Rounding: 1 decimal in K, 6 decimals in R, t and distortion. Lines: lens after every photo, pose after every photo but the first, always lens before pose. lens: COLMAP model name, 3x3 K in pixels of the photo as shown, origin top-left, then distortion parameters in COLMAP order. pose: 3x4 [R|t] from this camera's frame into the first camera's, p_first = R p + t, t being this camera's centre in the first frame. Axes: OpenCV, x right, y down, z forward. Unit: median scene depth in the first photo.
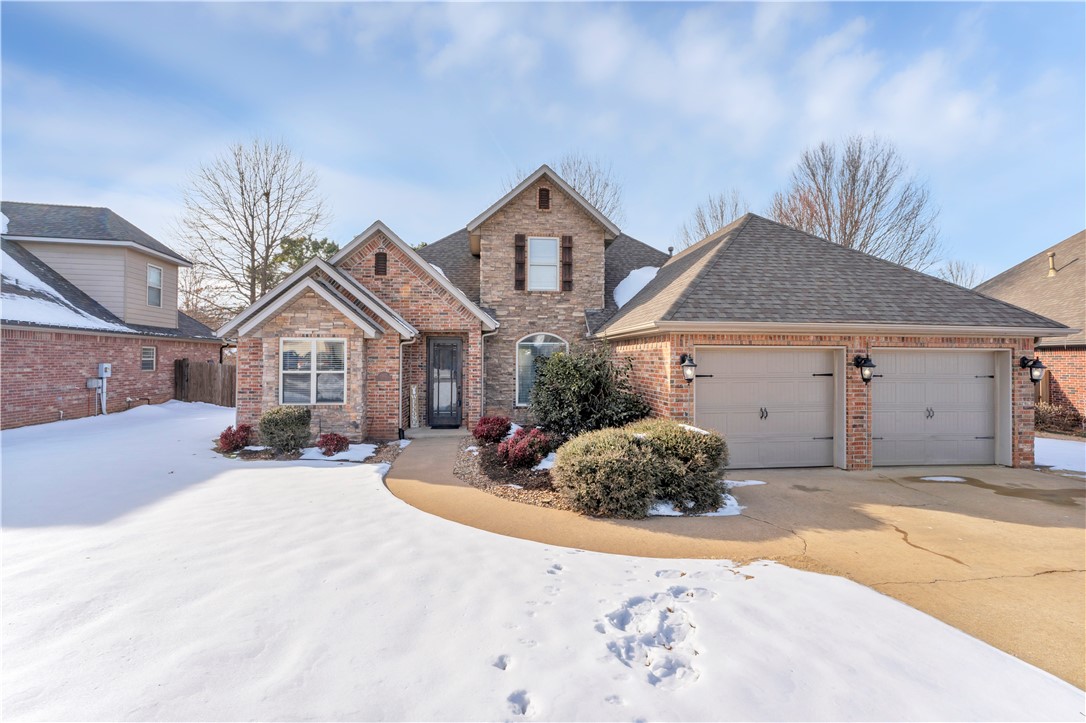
lens RADIAL K [[445.7, 0, 540.4], [0, 445.7, 356.1], [0, 0, 1]] dist [-0.002035, -0.000056]
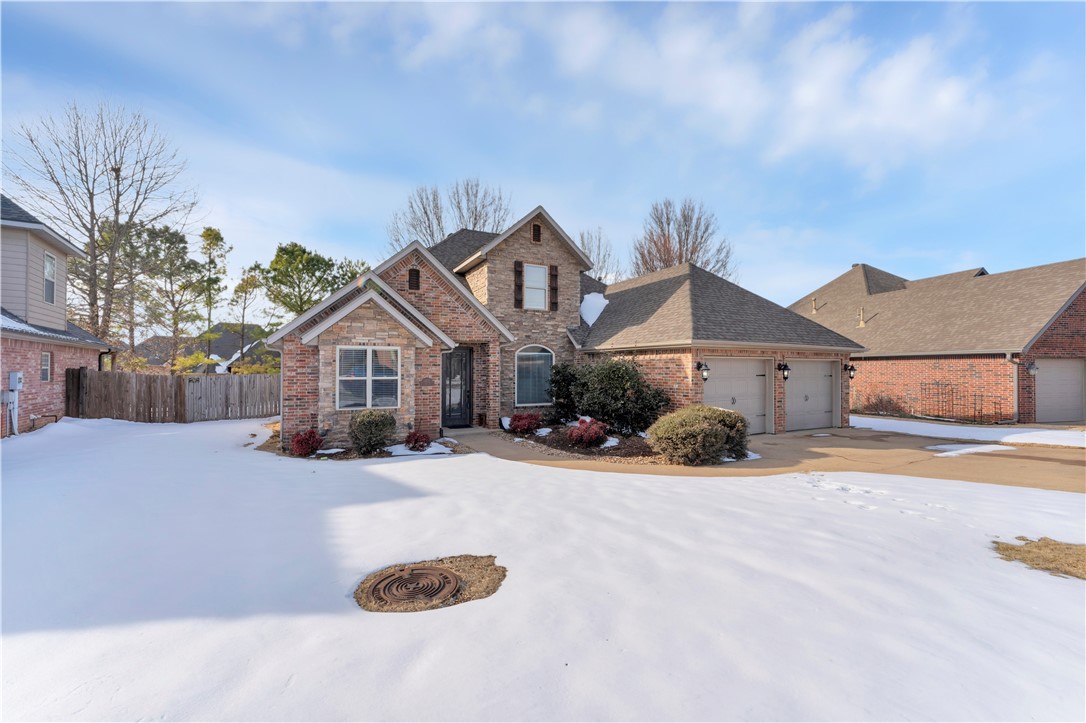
lens RADIAL K [[430.9, 0, 547.5], [0, 430.9, 366.7], [0, 0, 1]] dist [-0.001941, -0.000085]
pose [[0.931866, -0.001069, 0.362800, -0.436983], [0.000334, 0.999998, 0.002090, 0.005453], [-0.362802, -0.001827, 0.931865, -0.105139]]
